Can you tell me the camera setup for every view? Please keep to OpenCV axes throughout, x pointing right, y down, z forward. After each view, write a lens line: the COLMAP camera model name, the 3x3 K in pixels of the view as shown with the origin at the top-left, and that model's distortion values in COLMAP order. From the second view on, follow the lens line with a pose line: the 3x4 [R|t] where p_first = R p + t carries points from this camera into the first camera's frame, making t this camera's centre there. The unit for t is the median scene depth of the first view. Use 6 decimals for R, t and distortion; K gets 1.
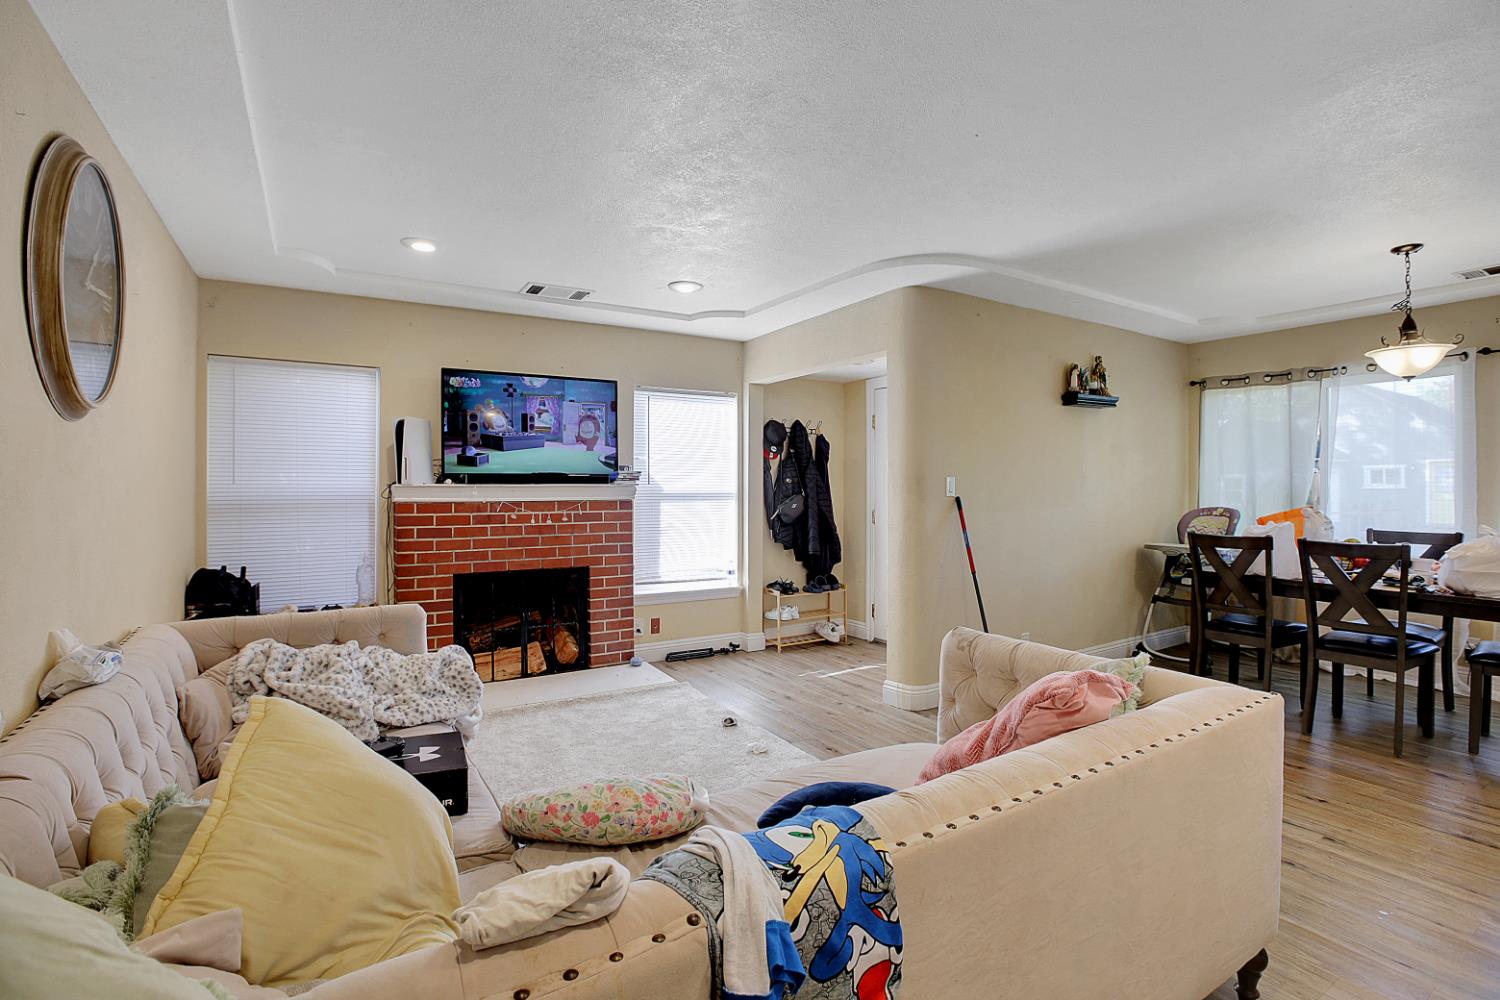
lens RADIAL K [[698.8, 0, 746.0], [0, 698.8, 477.8], [0, 0, 1]] dist [-0.049026, 0.009482]
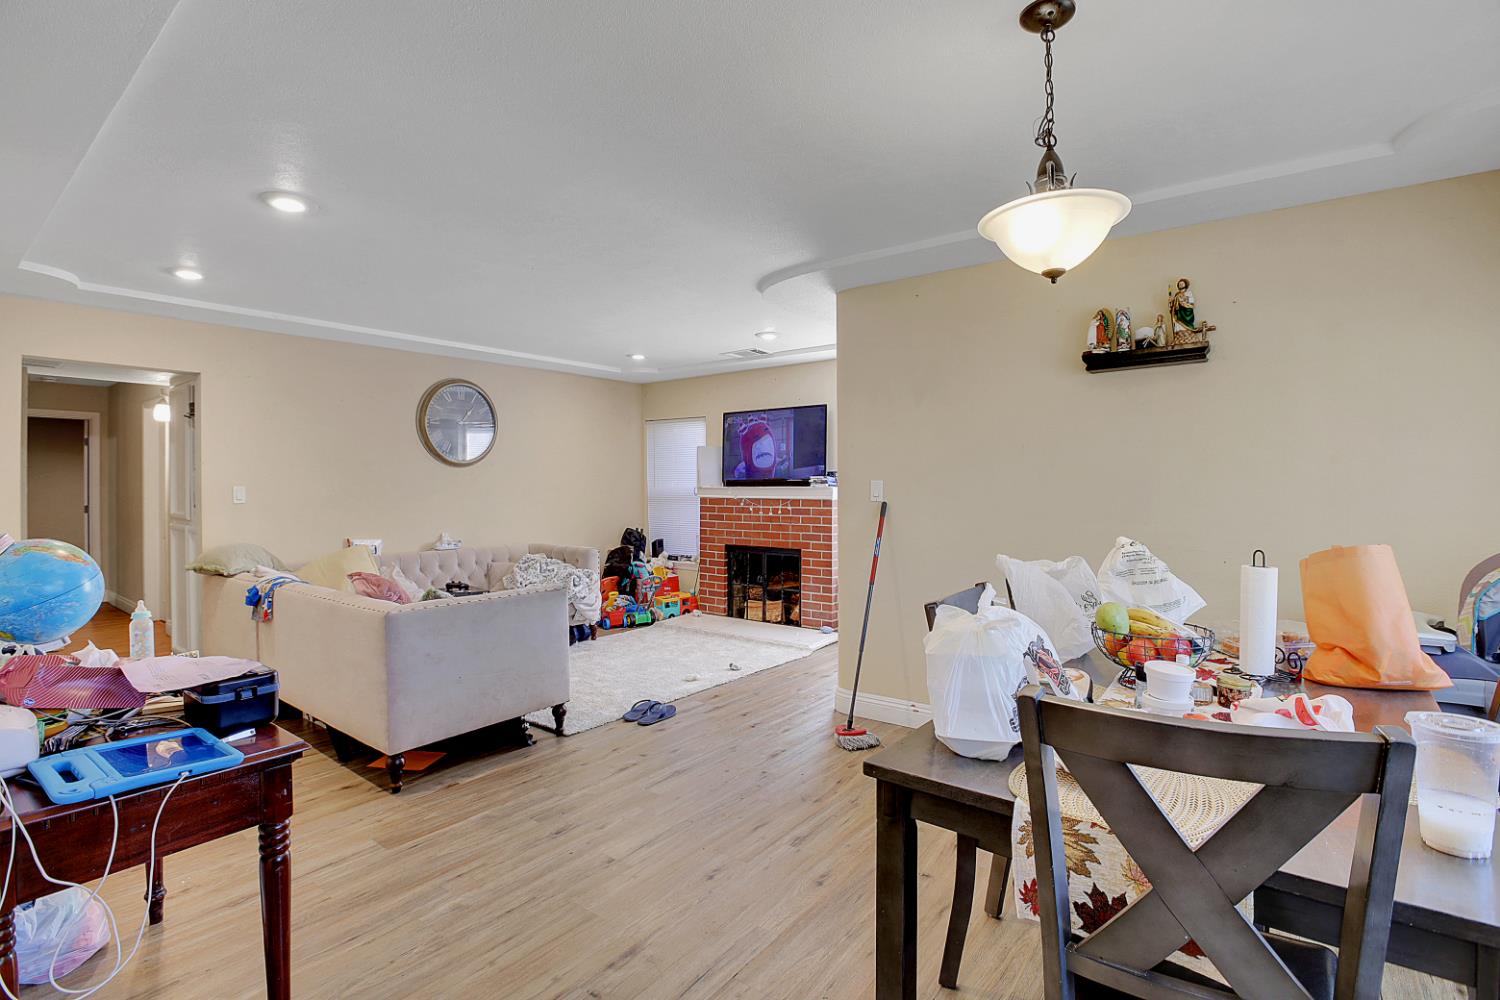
lens RADIAL K [[698.8, 0, 746.0], [0, 698.8, 477.8], [0, 0, 1]] dist [-0.049026, 0.009482]
pose [[0.358437, -0.009344, -0.933507, 1.039140], [0.013550, 0.999897, -0.004806, -0.002864], [0.933455, -0.010927, 0.358527, 0.463799]]
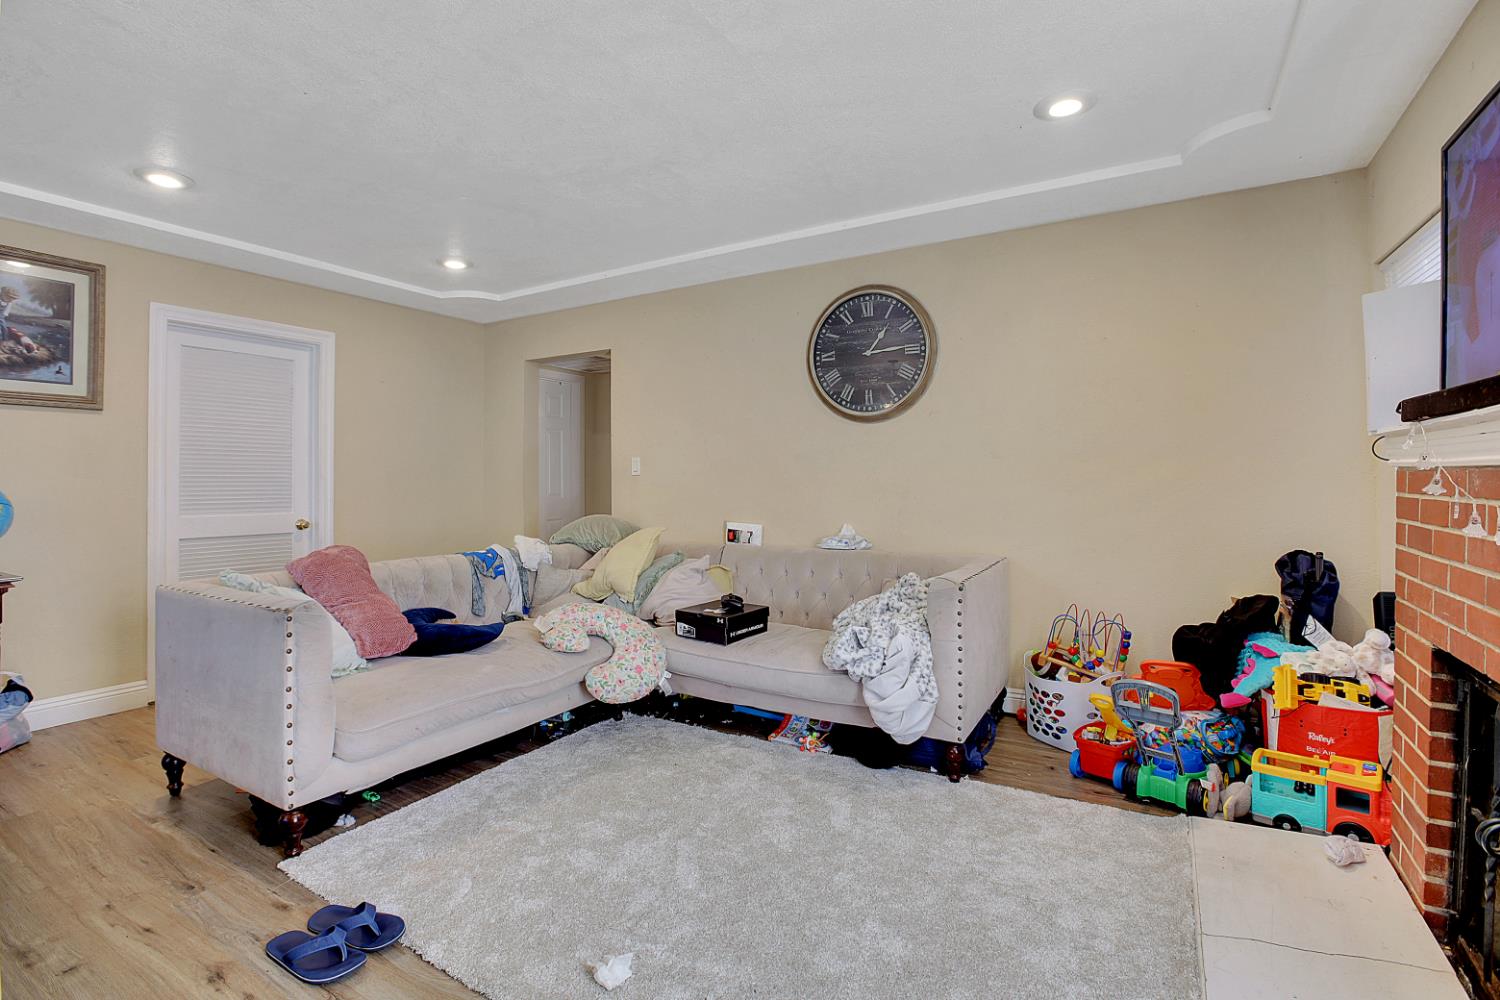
lens RADIAL K [[698.8, 0, 746.0], [0, 698.8, 477.8], [0, 0, 1]] dist [-0.049026, 0.009482]
pose [[-0.880769, -0.001934, -0.473542, 0.123795], [0.005889, 0.999870, -0.015036, 0.042744], [0.473509, -0.016031, -0.880643, 1.118789]]
